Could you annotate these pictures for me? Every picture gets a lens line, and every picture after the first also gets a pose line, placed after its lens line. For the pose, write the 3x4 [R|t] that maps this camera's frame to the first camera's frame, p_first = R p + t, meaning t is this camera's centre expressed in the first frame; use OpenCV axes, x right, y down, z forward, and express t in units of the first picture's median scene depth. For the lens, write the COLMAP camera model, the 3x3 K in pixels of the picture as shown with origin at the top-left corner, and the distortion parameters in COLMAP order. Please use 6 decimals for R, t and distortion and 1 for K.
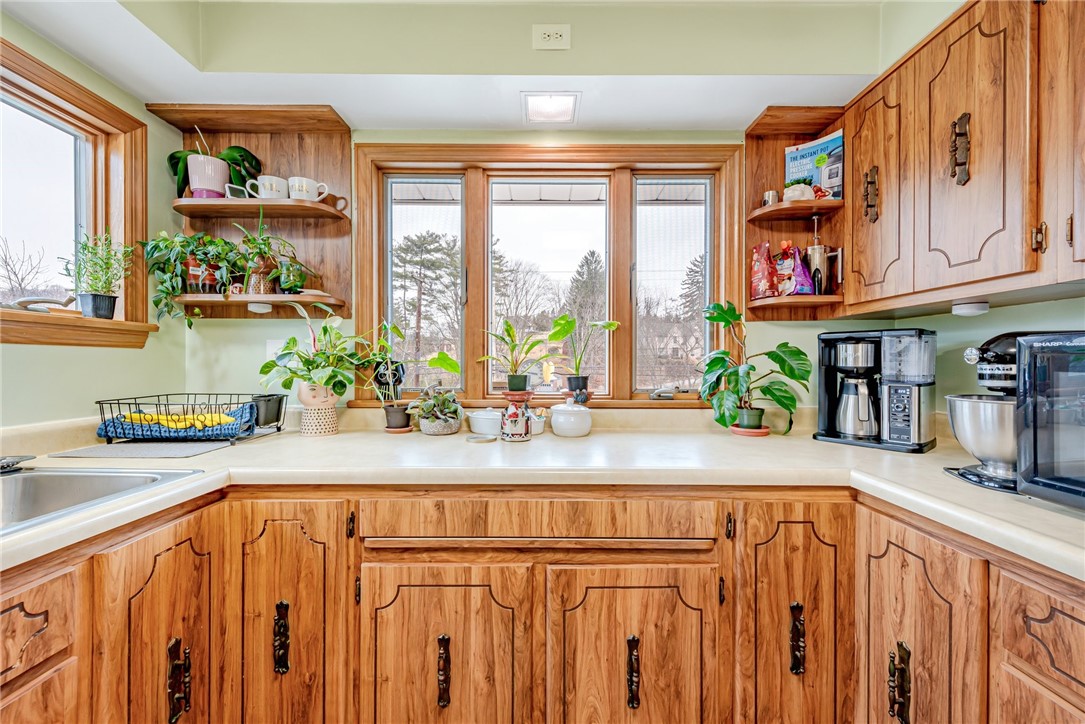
lens RADIAL K [[432.7, 0, 553.4], [0, 432.7, 364.4], [0, 0, 1]] dist [0.014143, -0.003373]
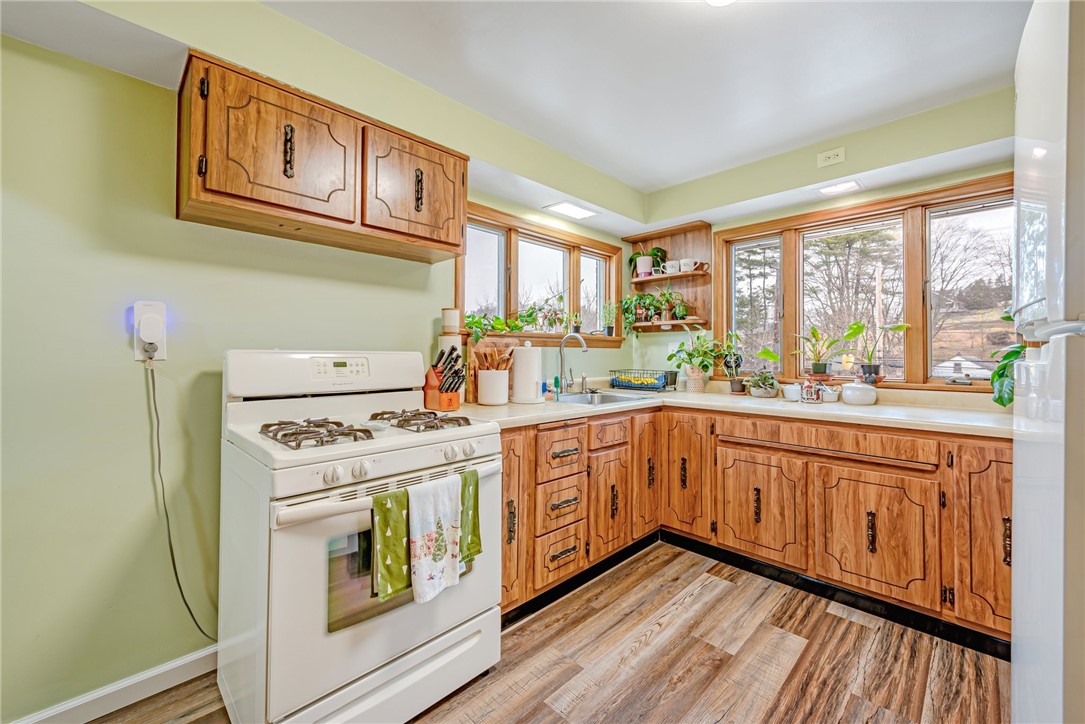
lens RADIAL K [[432.7, 0, 537.3], [0, 432.7, 347.9], [0, 0, 1]] dist [0.014143, -0.003373]
pose [[0.685631, -0.010812, -0.727869, 0.394361], [-0.002522, 0.999848, -0.017228, 0.000119], [0.727945, 0.013647, 0.685500, -0.860004]]
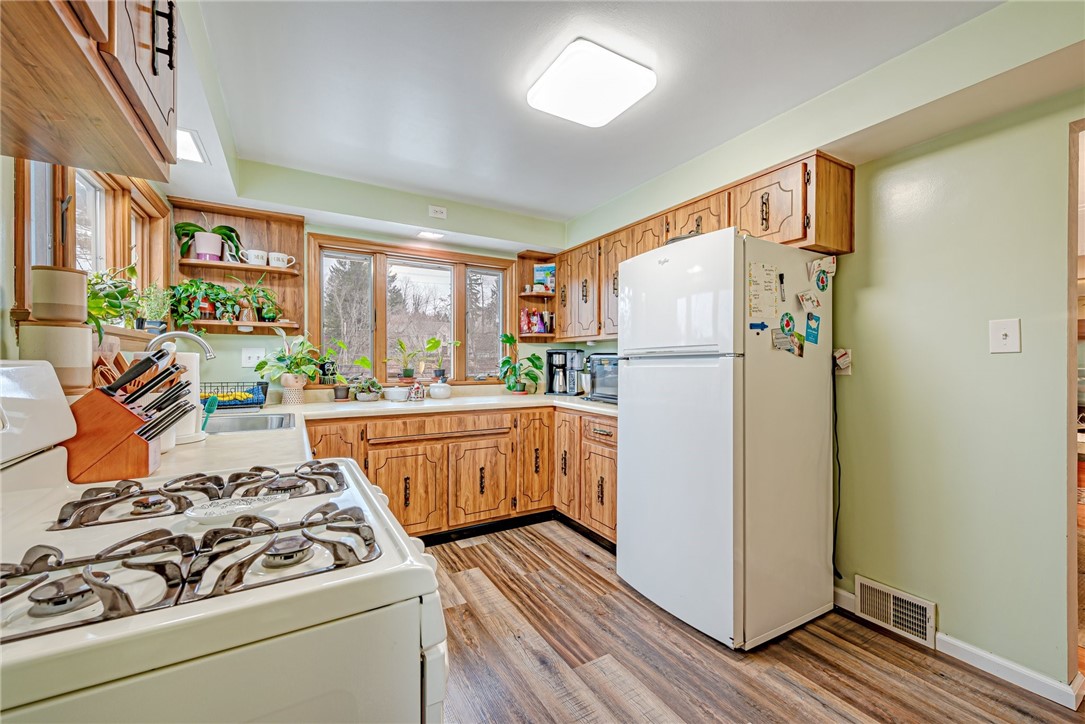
lens RADIAL K [[432.7, 0, 540.8], [0, 432.7, 364.5], [0, 0, 1]] dist [0.014143, -0.003373]
pose [[0.879254, -0.003582, 0.476340, -0.538598], [0.000872, 0.999982, 0.005910, -0.006042], [-0.476352, -0.004781, 0.879241, -1.055449]]
